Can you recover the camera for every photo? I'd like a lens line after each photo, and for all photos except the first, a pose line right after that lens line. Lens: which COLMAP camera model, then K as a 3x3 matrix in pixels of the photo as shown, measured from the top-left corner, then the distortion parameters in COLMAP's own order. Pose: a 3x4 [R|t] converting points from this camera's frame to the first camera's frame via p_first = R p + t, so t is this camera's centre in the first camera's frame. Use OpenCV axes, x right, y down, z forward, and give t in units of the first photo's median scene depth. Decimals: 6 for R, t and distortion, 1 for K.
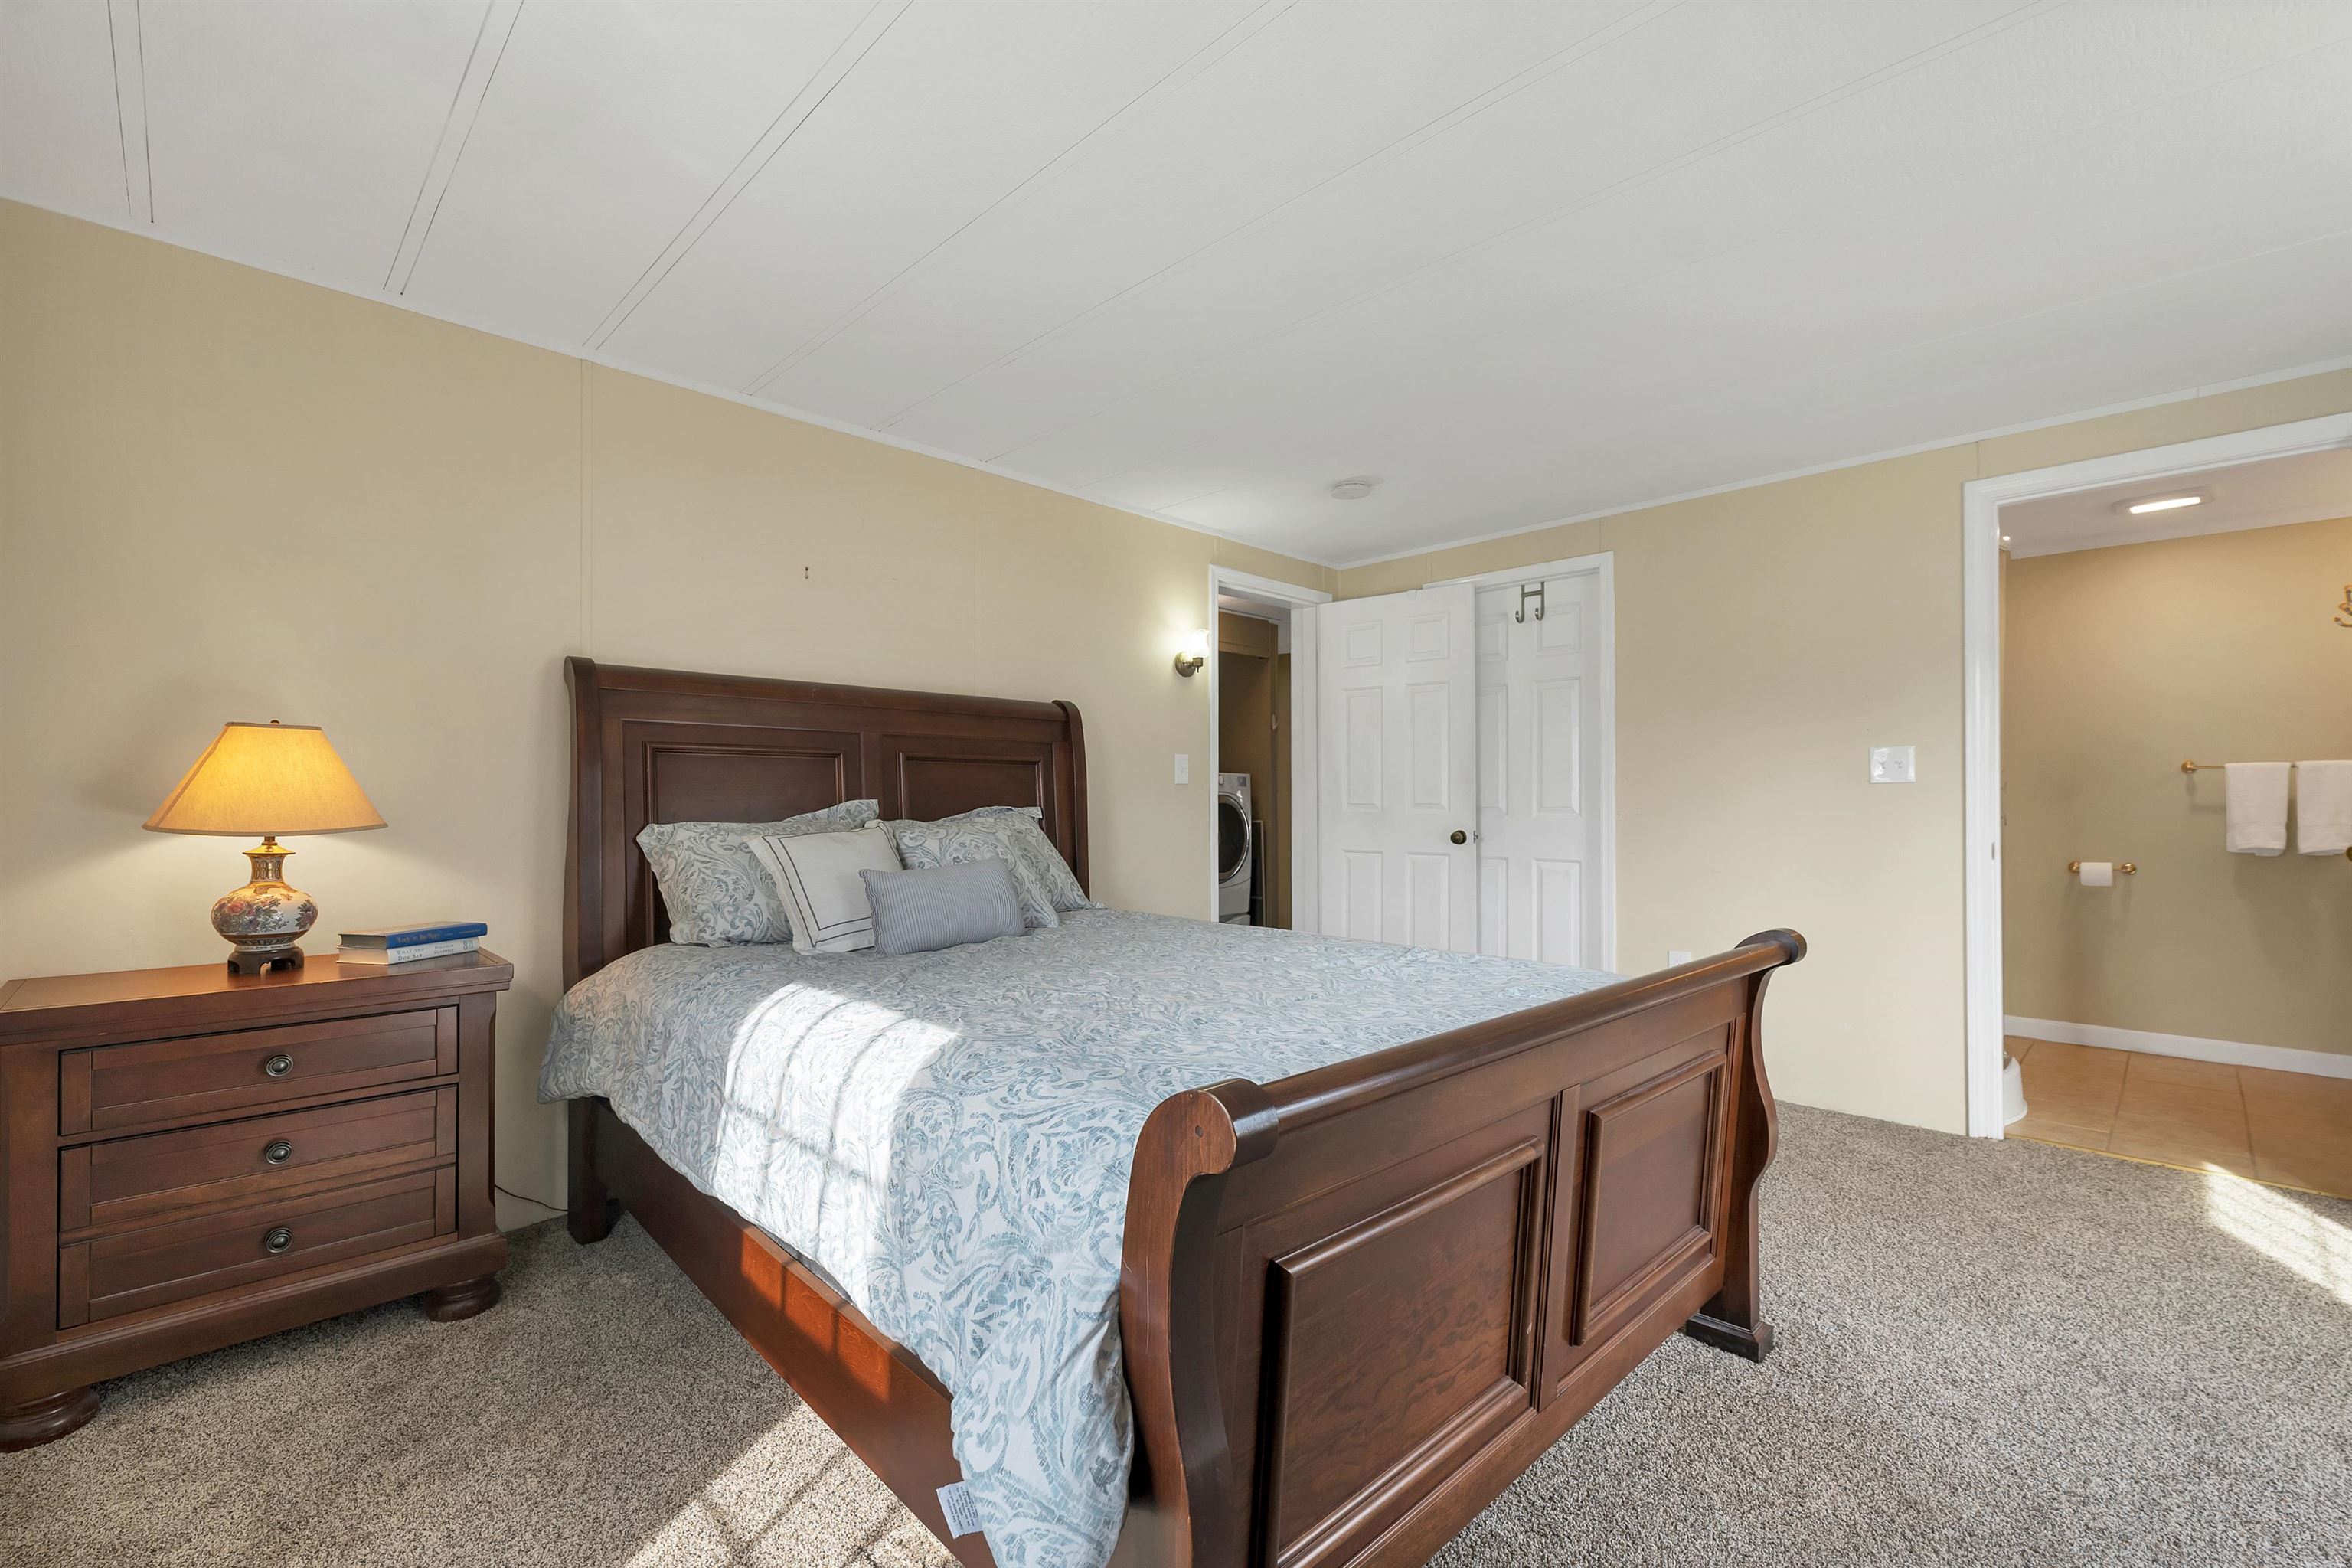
lens RADIAL K [[1019.7, 0, 1176.9], [0, 1019.7, 794.9], [0, 0, 1]] dist [-0.000137, -0.000142]
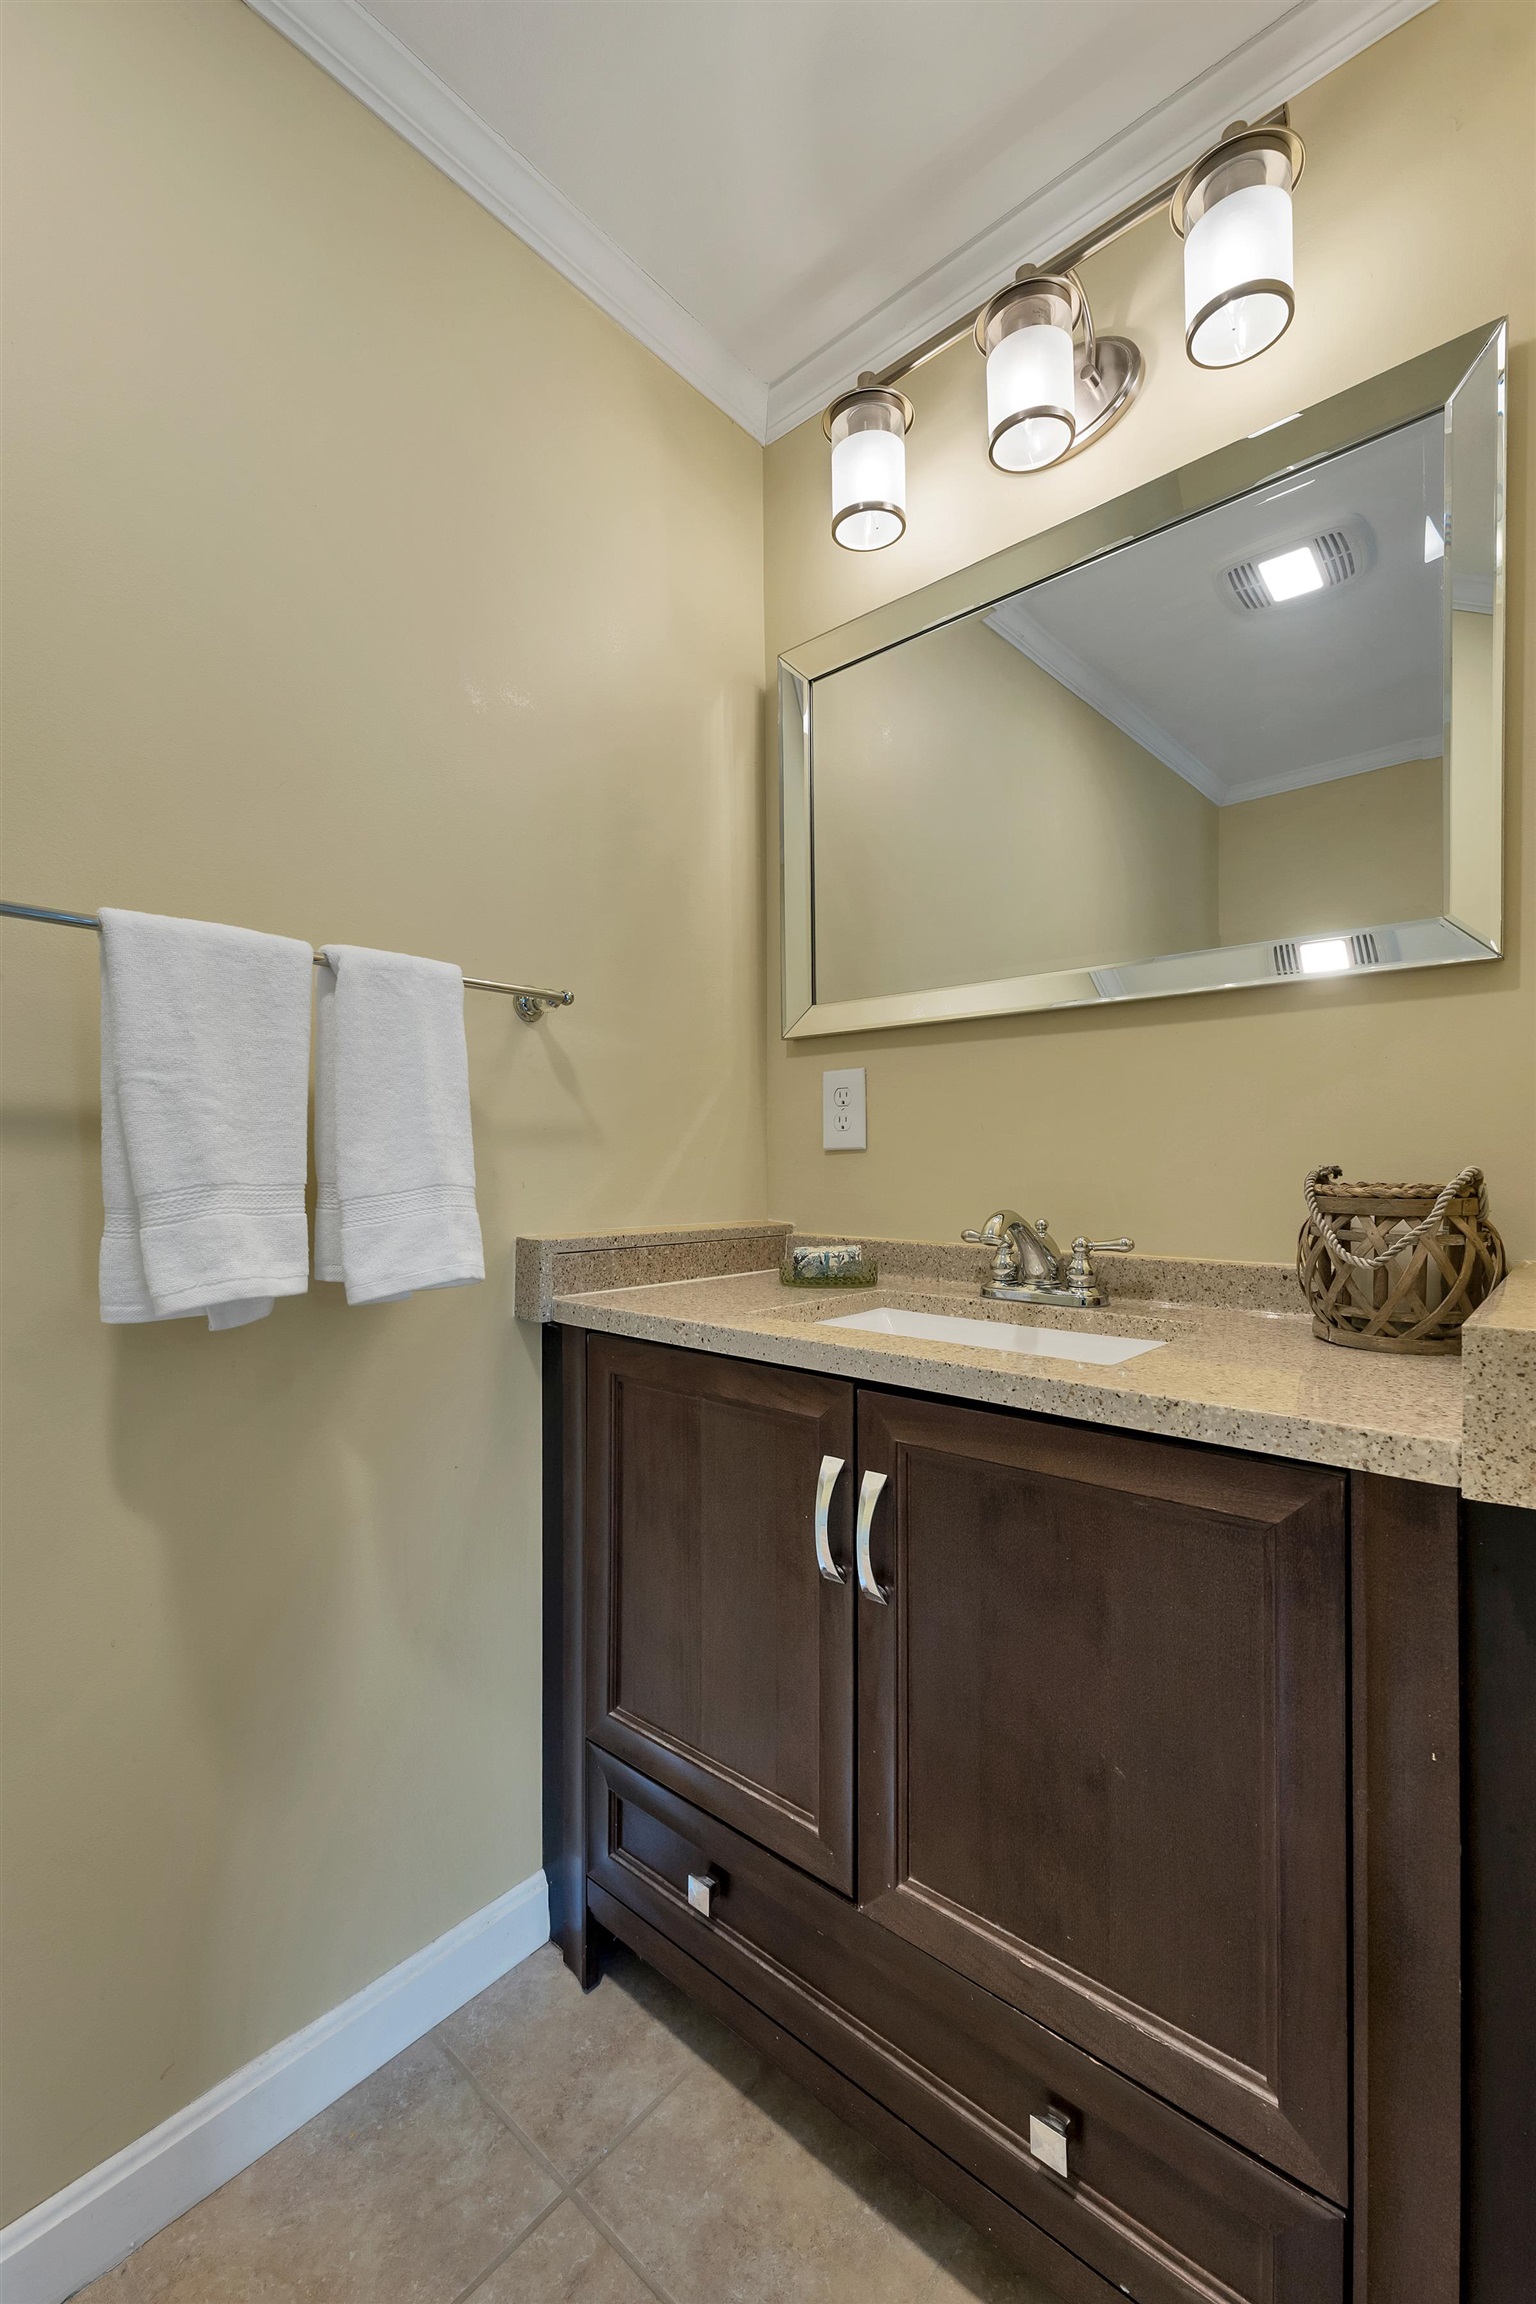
lens RADIAL K [[959.4, 0, 770.4], [0, 959.4, 1155.7], [0, 0, 1]] dist [0.002815, 0.000377]
pose [[-0.087193, 0.000017, 0.996191, 0.678118], [-0.005774, 0.999983, -0.000522, 0.016695], [-0.996175, -0.005797, -0.087192, 0.728951]]
